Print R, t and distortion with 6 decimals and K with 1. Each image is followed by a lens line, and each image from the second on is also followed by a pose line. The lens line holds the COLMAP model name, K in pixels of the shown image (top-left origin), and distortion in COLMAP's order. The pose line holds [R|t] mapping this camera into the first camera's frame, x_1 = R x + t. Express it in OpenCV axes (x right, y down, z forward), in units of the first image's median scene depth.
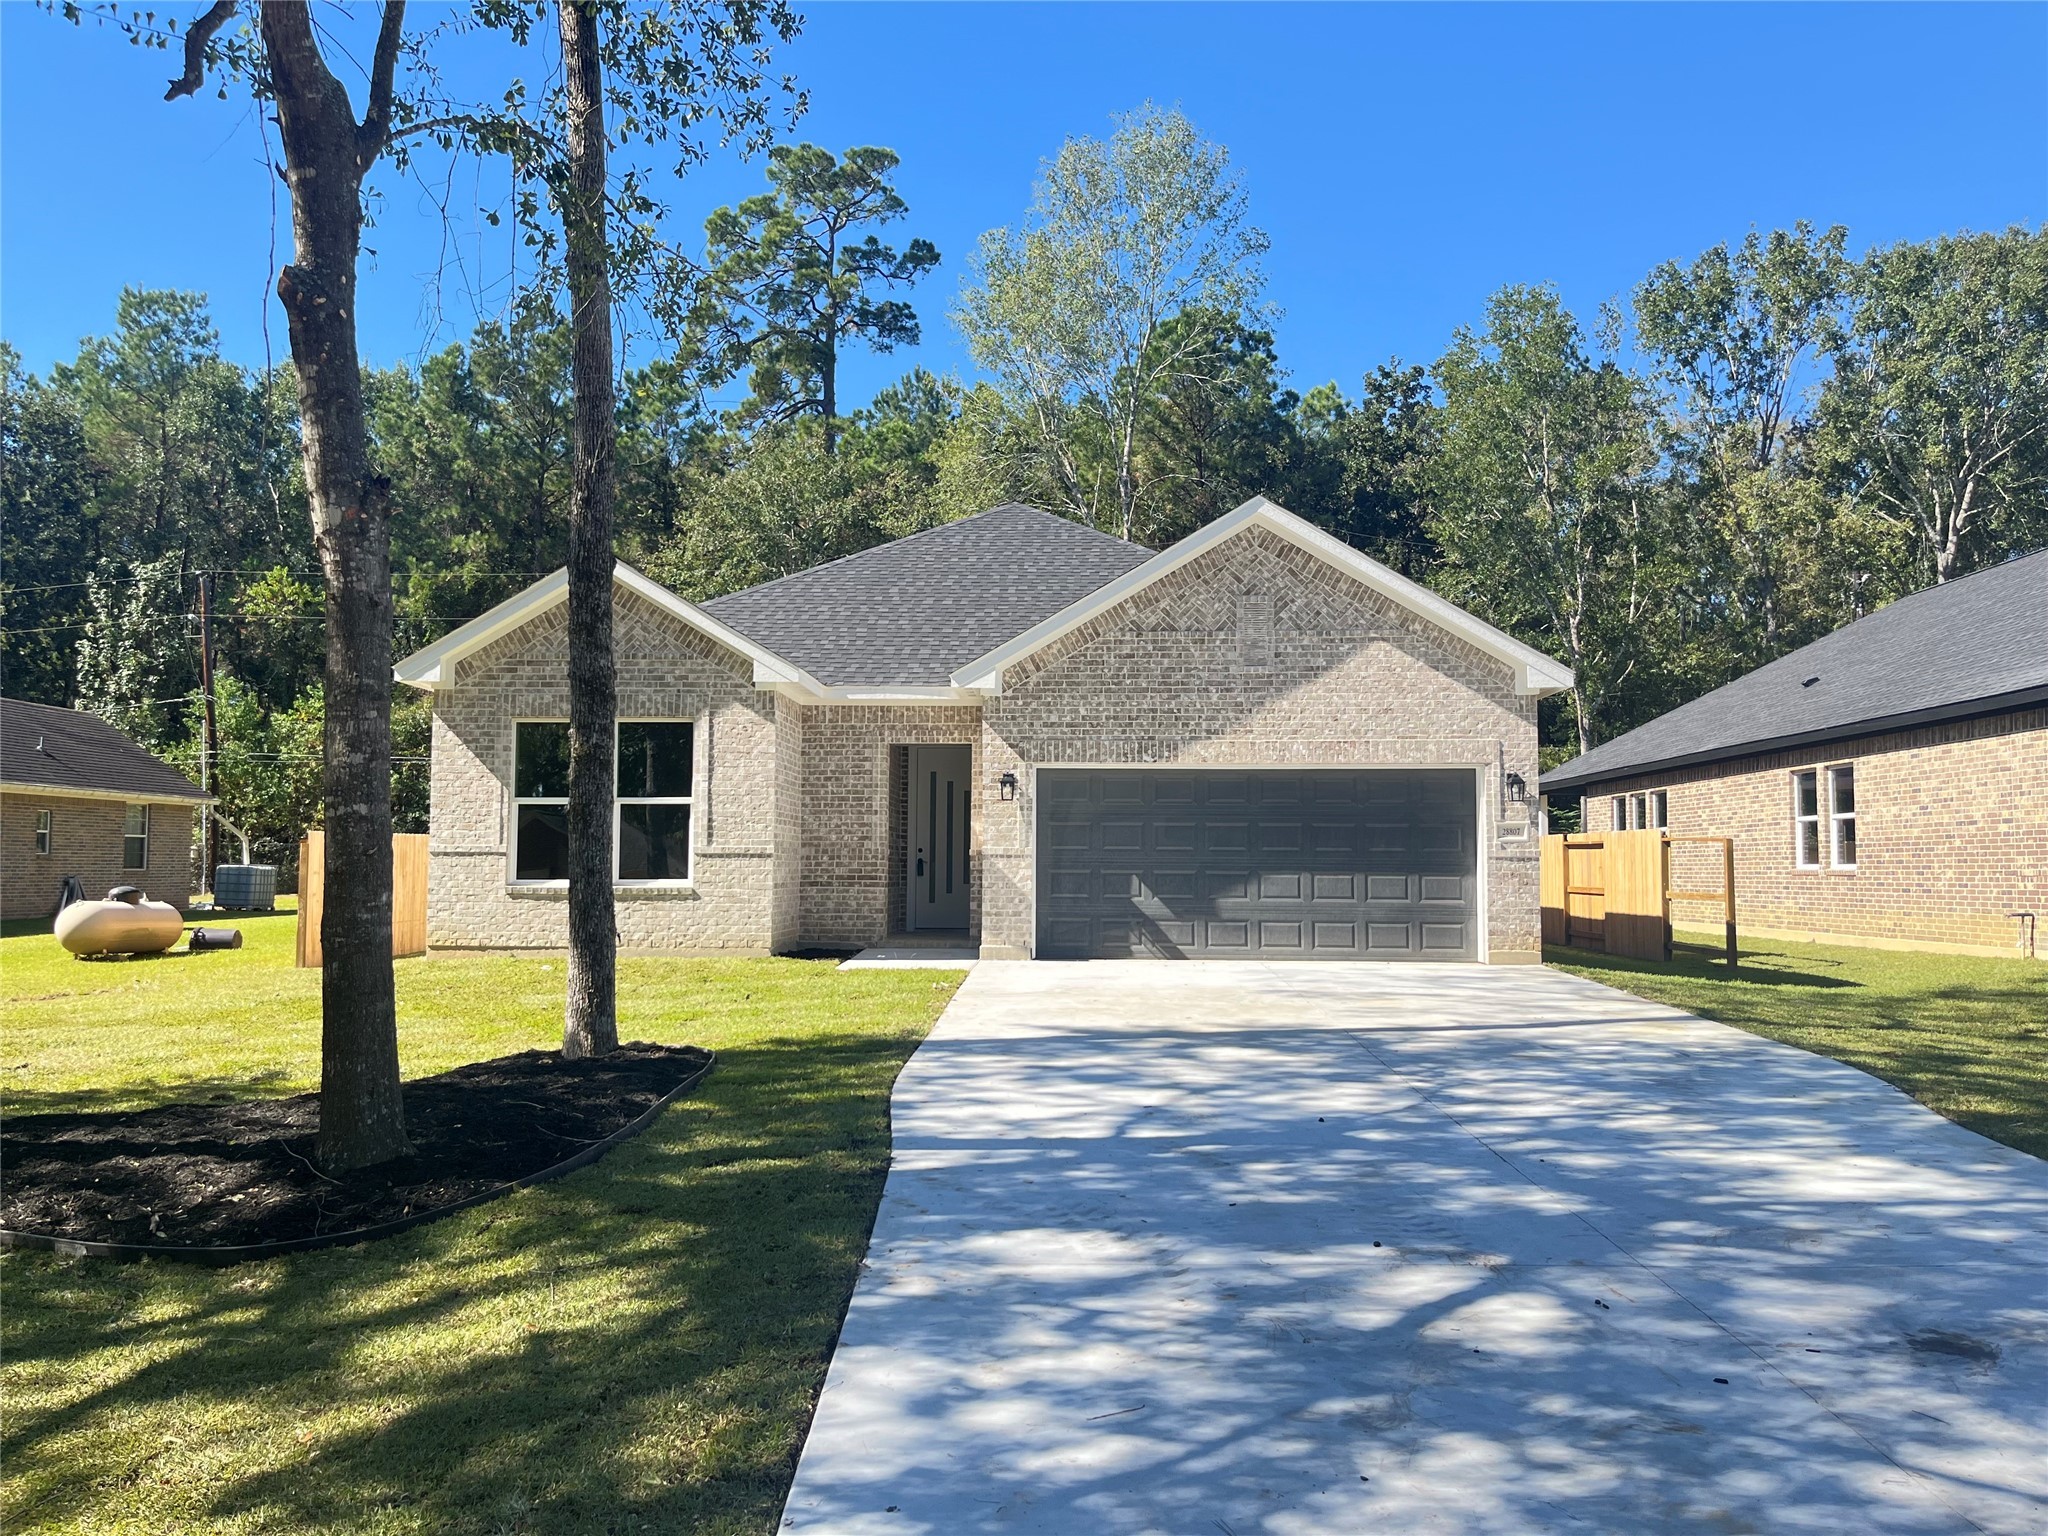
lens RADIAL K [[1576.1, 0, 1024.0], [0, 1576.1, 768.0], [0, 0, 1]] dist [0.044685, -0.063878]
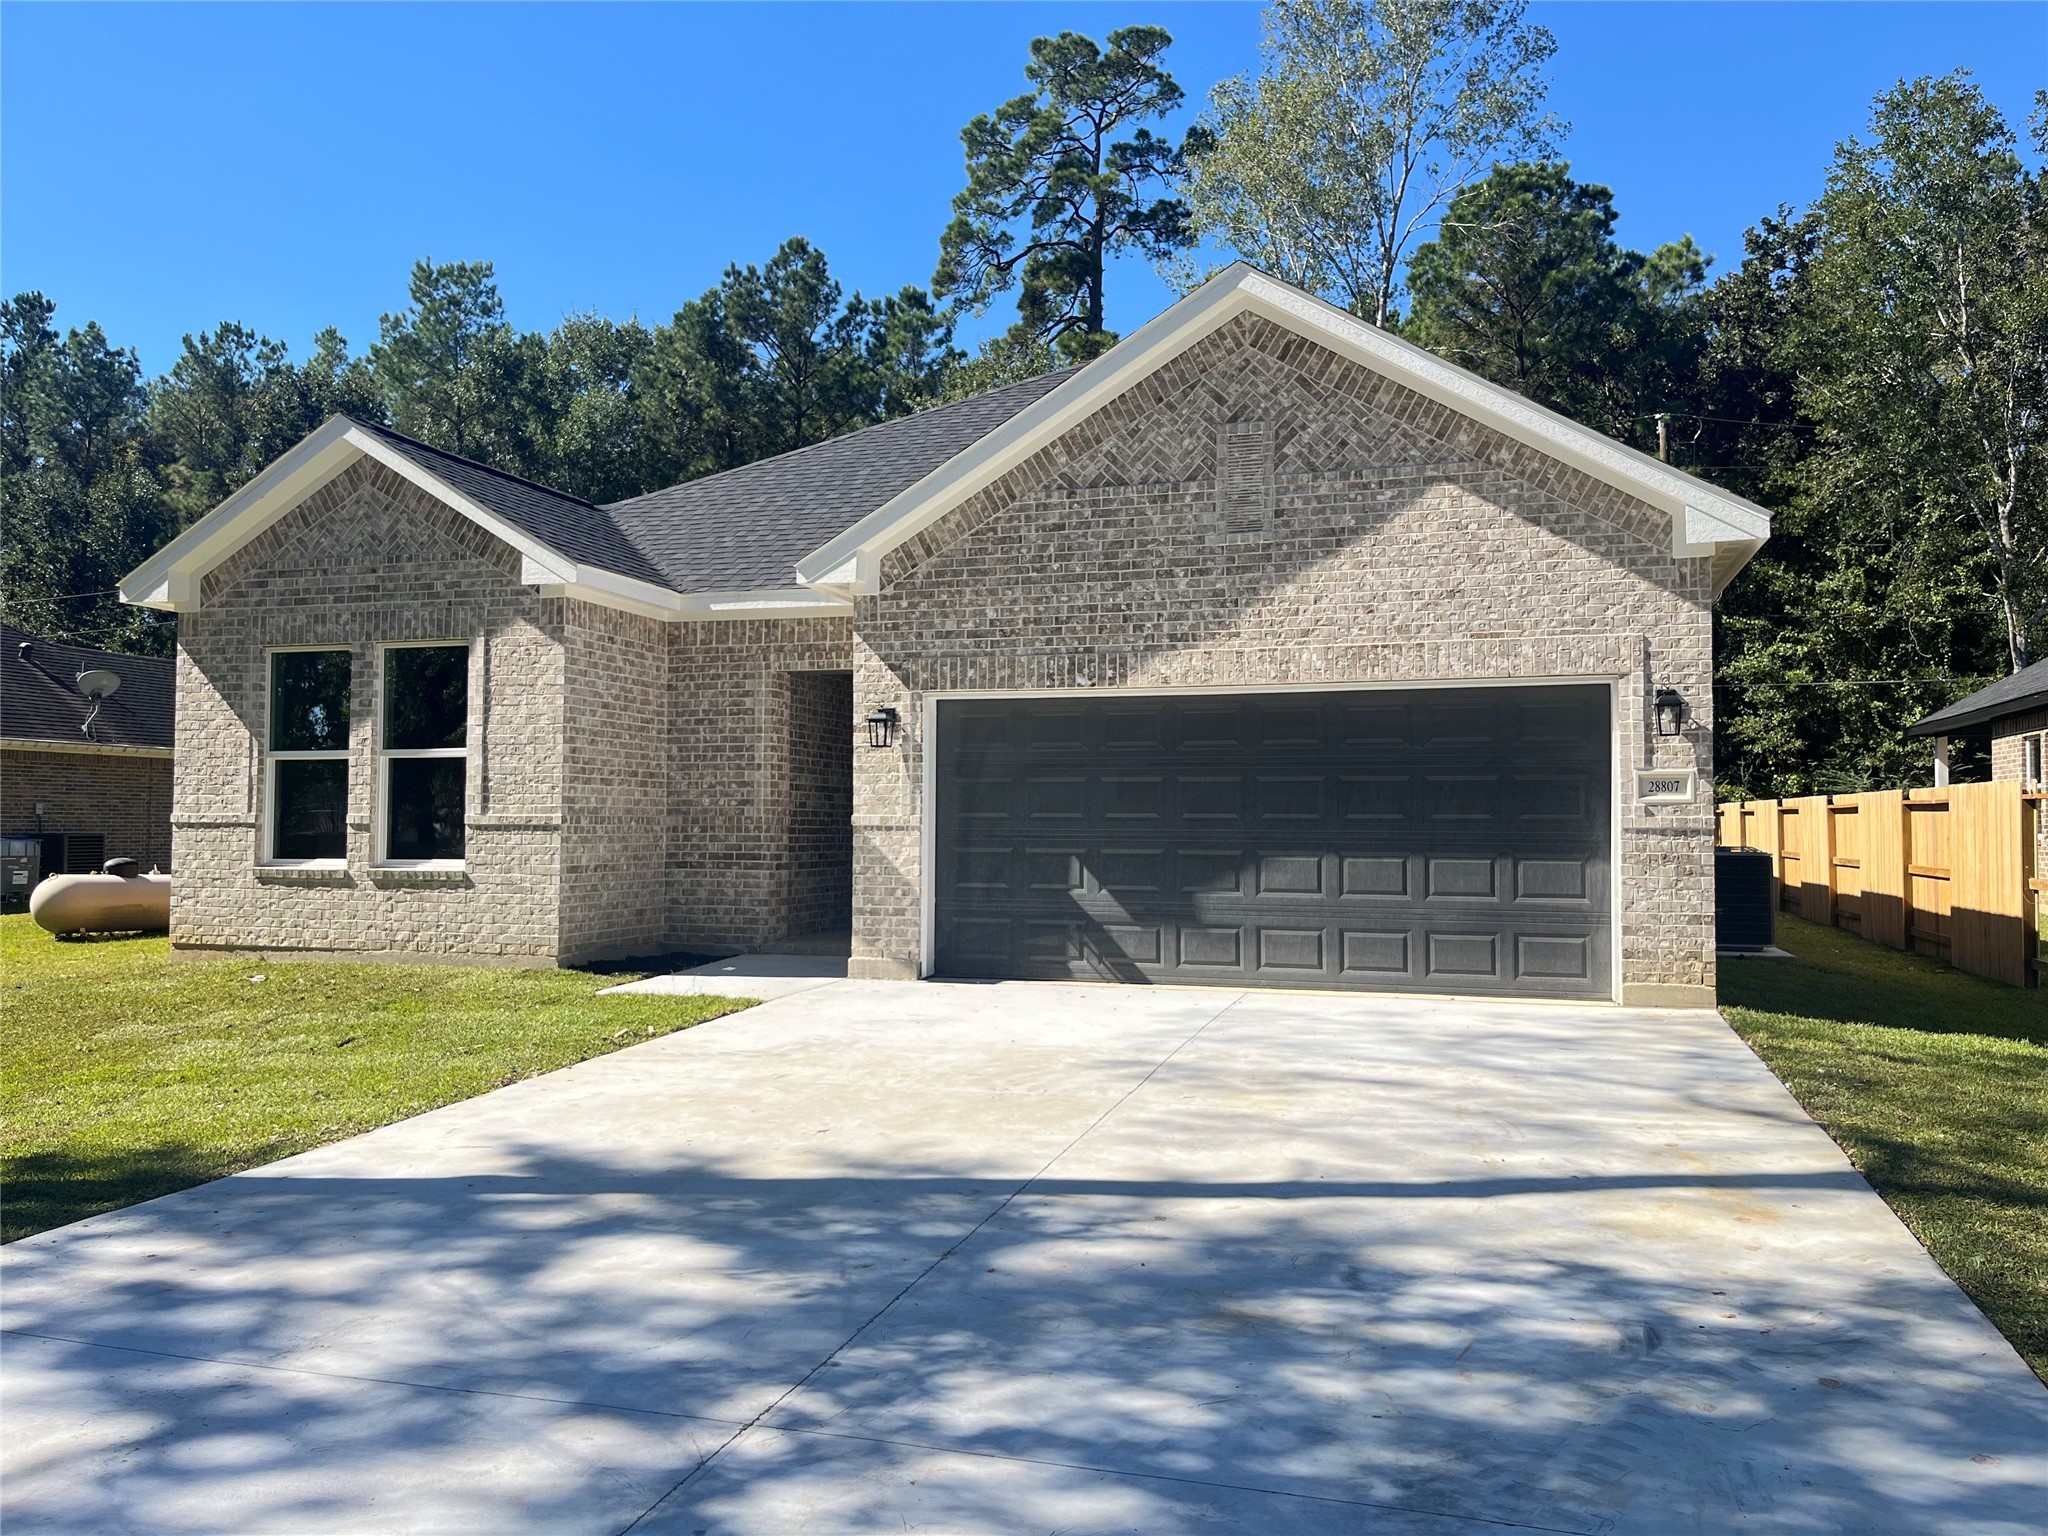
lens RADIAL K [[1576.1, 0, 1024.0], [0, 1576.1, 768.0], [0, 0, 1]] dist [0.044685, -0.063878]
pose [[0.966000, -0.010254, -0.258339, 0.224153], [0.016736, 0.999598, 0.022906, 0.015006], [0.258000, -0.026450, 0.965783, 0.350870]]
